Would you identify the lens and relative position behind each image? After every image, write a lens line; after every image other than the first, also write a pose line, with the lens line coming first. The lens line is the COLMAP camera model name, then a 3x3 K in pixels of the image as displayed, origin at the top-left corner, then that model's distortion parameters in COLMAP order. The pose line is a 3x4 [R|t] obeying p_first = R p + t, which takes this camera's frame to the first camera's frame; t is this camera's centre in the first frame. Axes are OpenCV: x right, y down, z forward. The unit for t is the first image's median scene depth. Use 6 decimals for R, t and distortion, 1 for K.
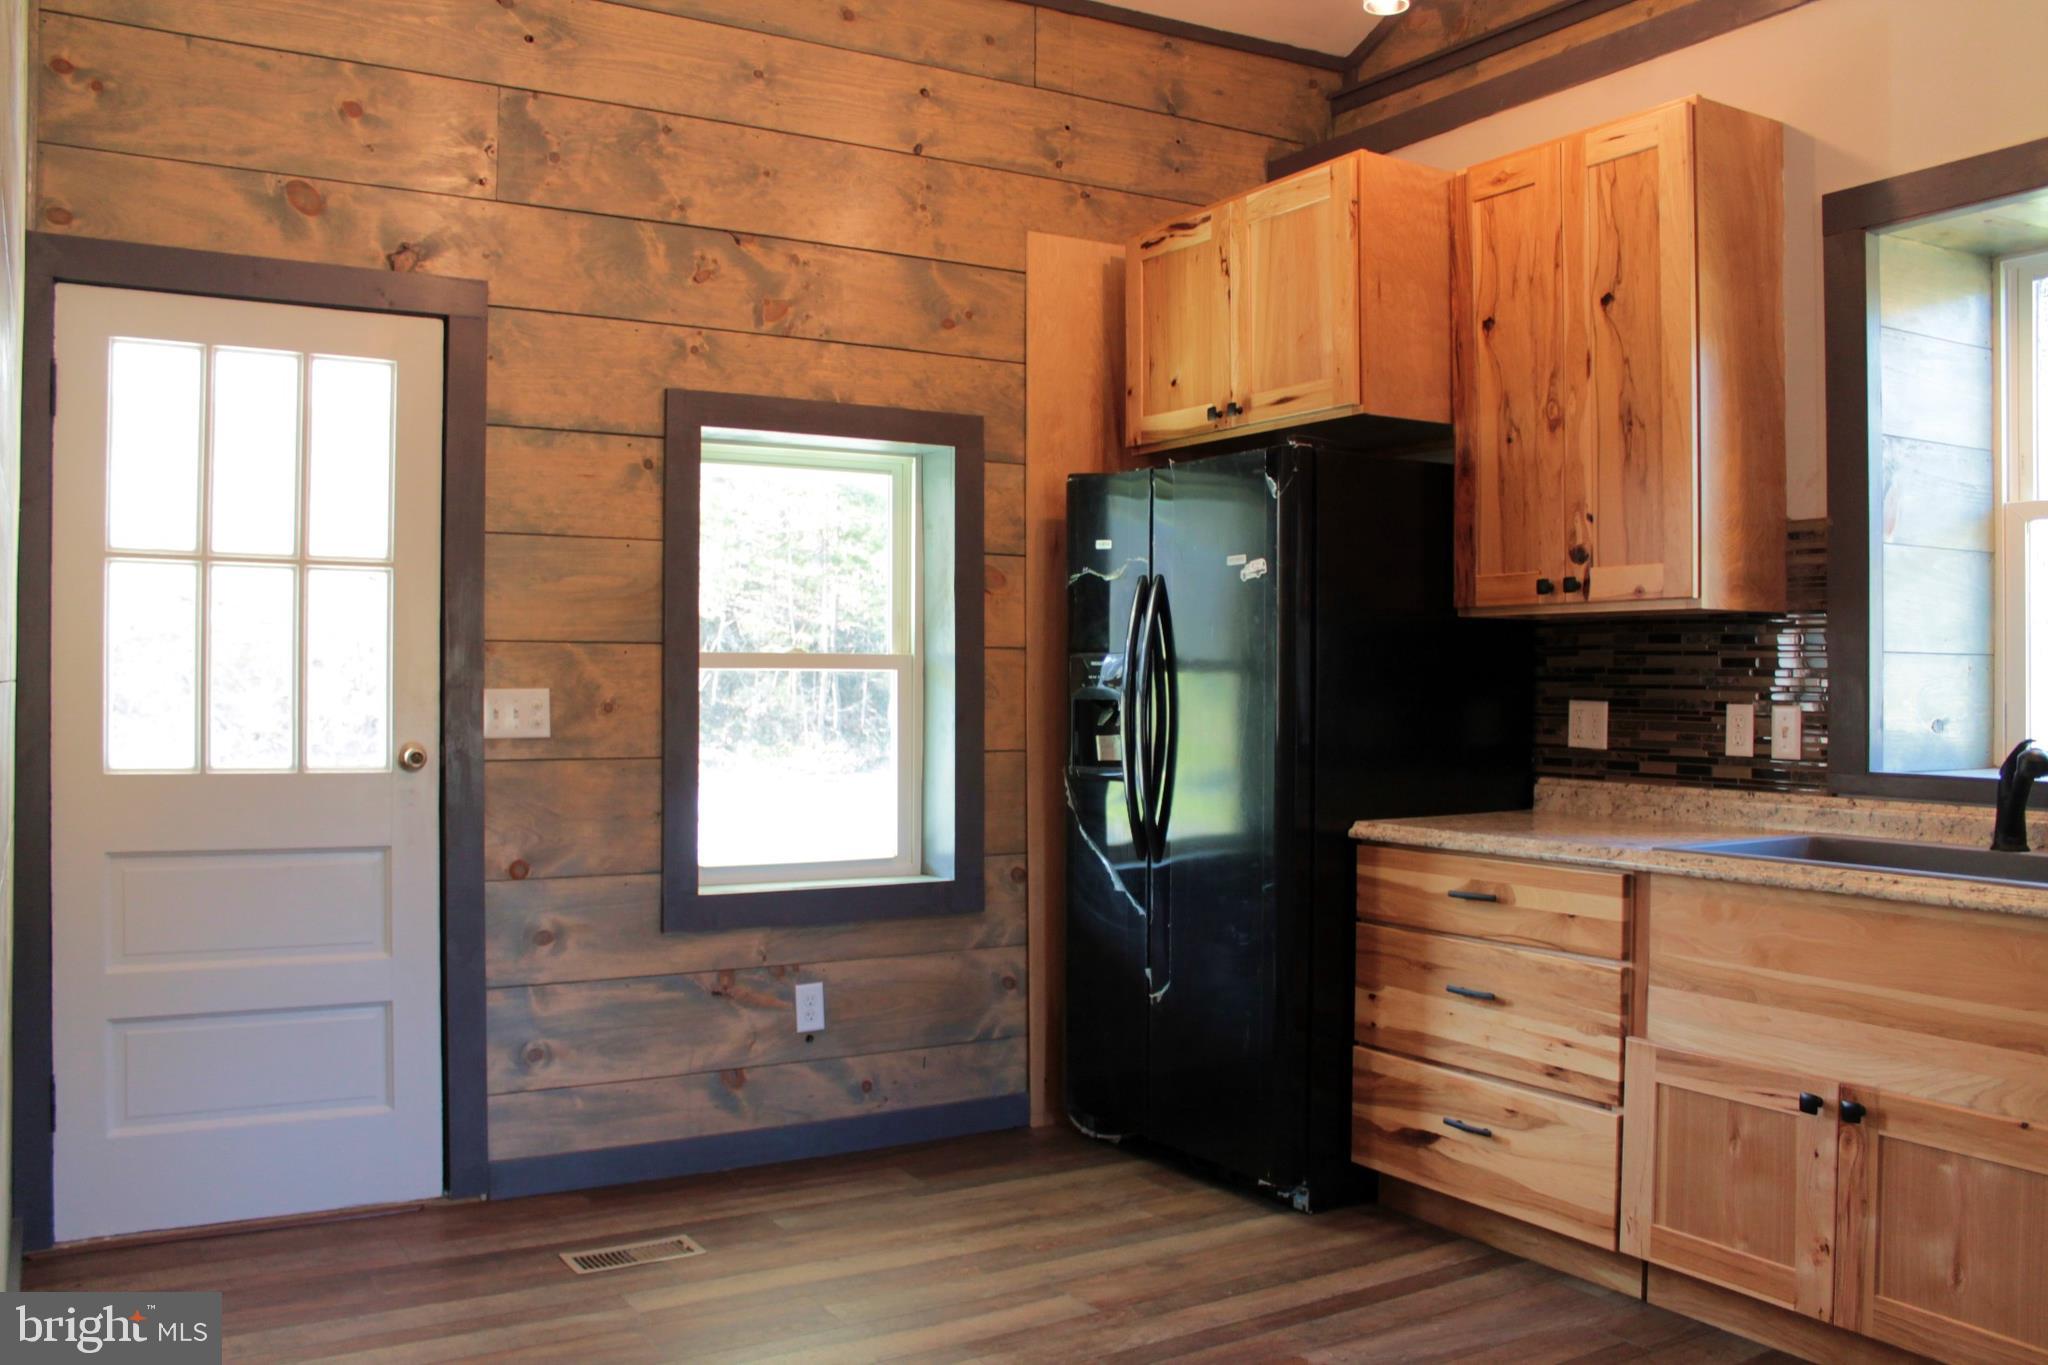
lens RADIAL K [[1736.6, 0, 1024.0], [0, 1736.6, 682.5], [0, 0, 1]] dist [-0.165425, 0.148815]
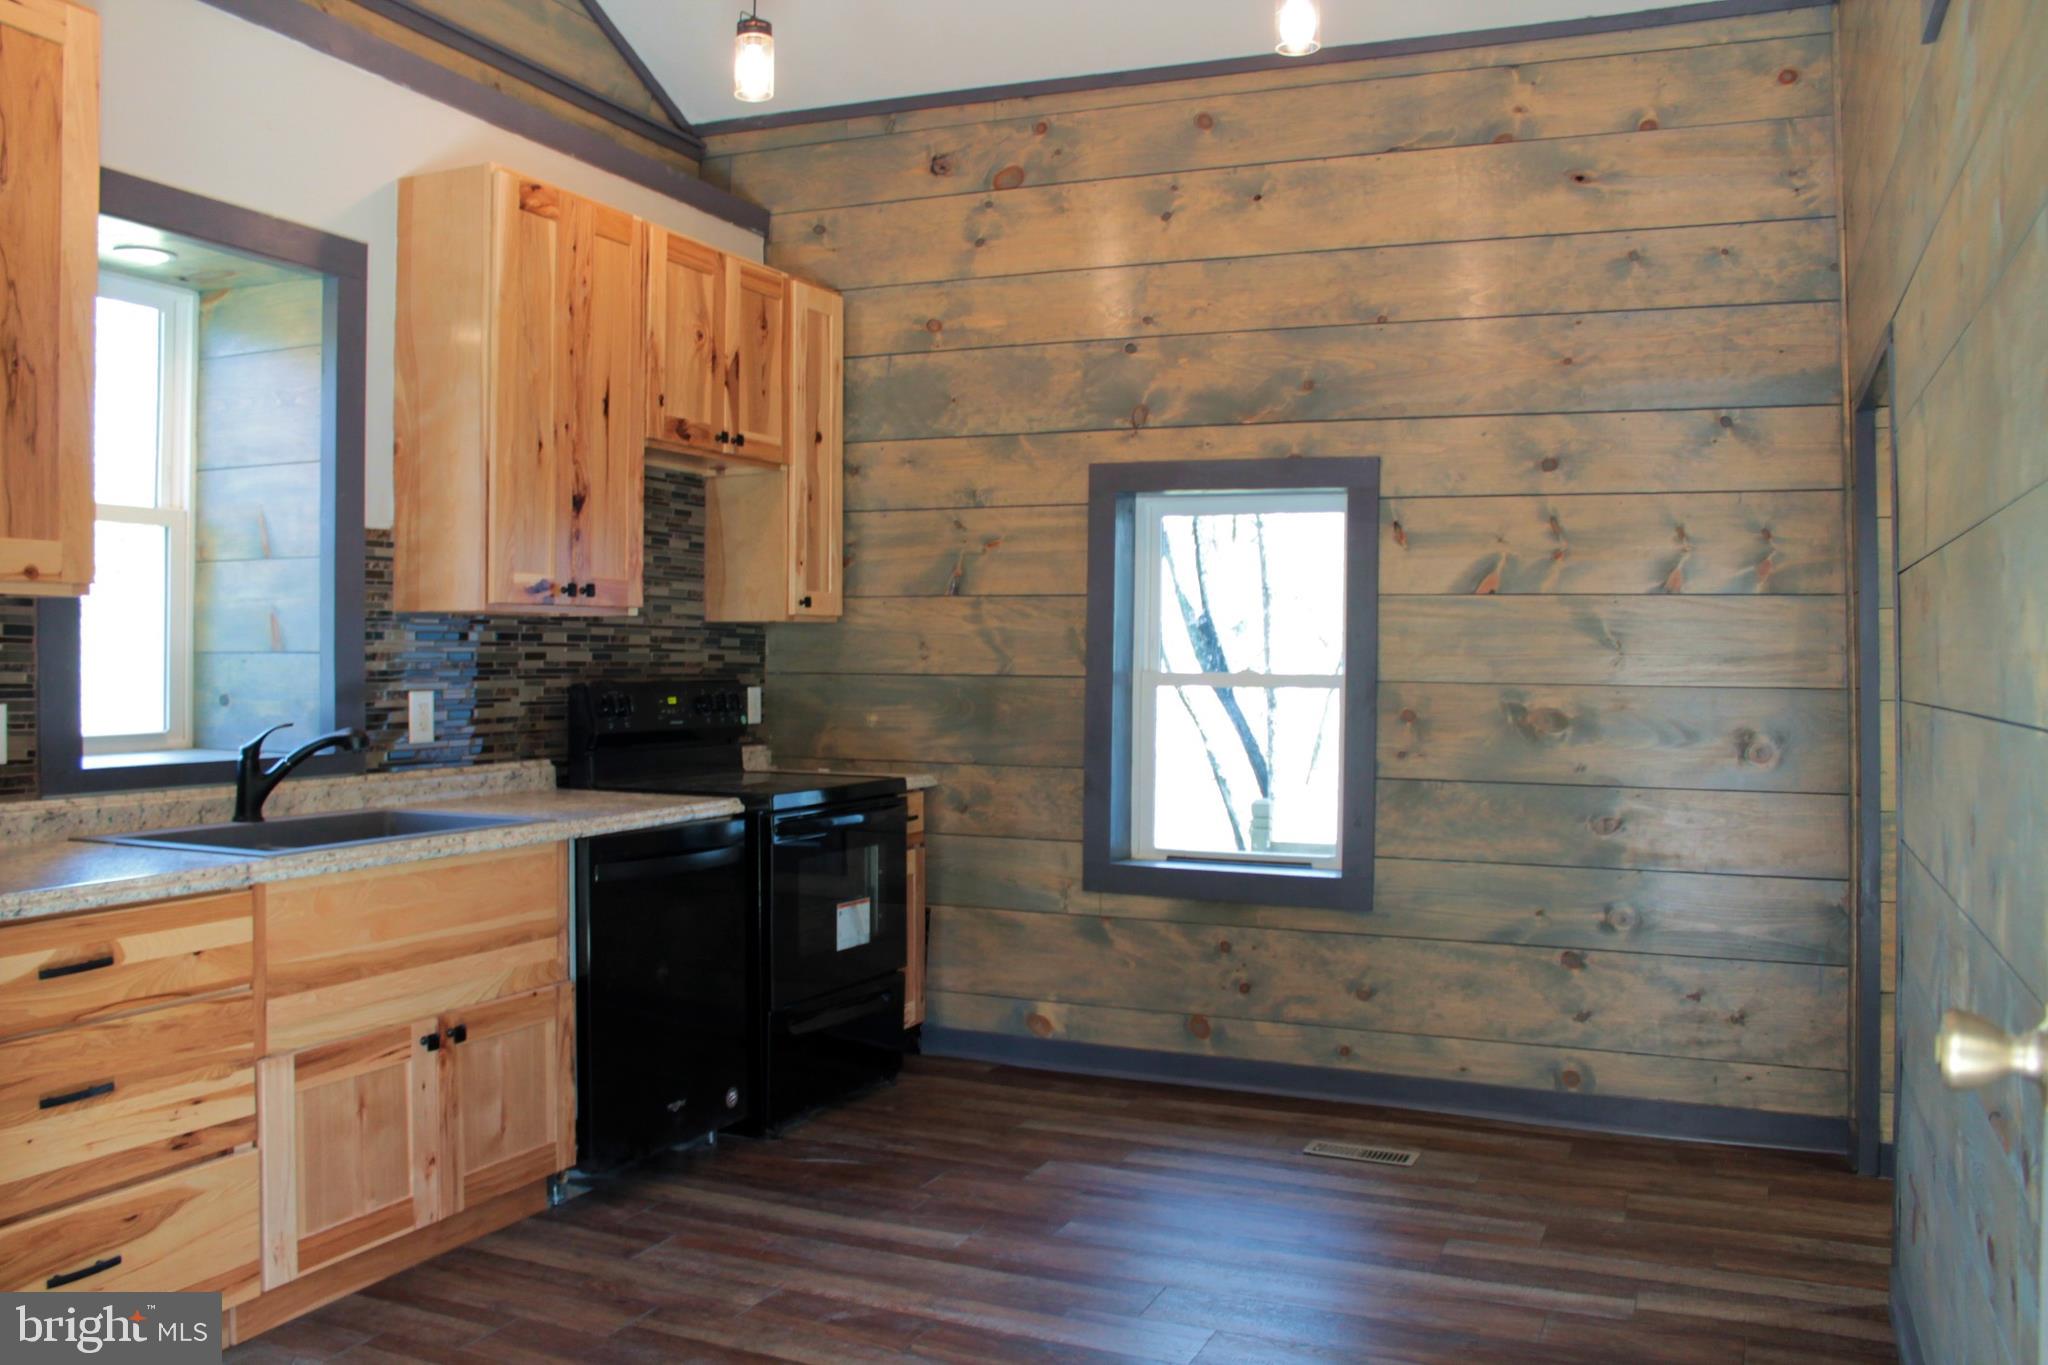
lens RADIAL K [[1736.6, 0, 1024.0], [0, 1736.6, 682.5], [0, 0, 1]] dist [-0.165425, 0.148815]
pose [[-0.574753, -0.019701, 0.818090, -0.606157], [0.004354, 0.999622, 0.027131, -0.020624], [-0.818316, 0.019155, -0.574450, 1.128393]]
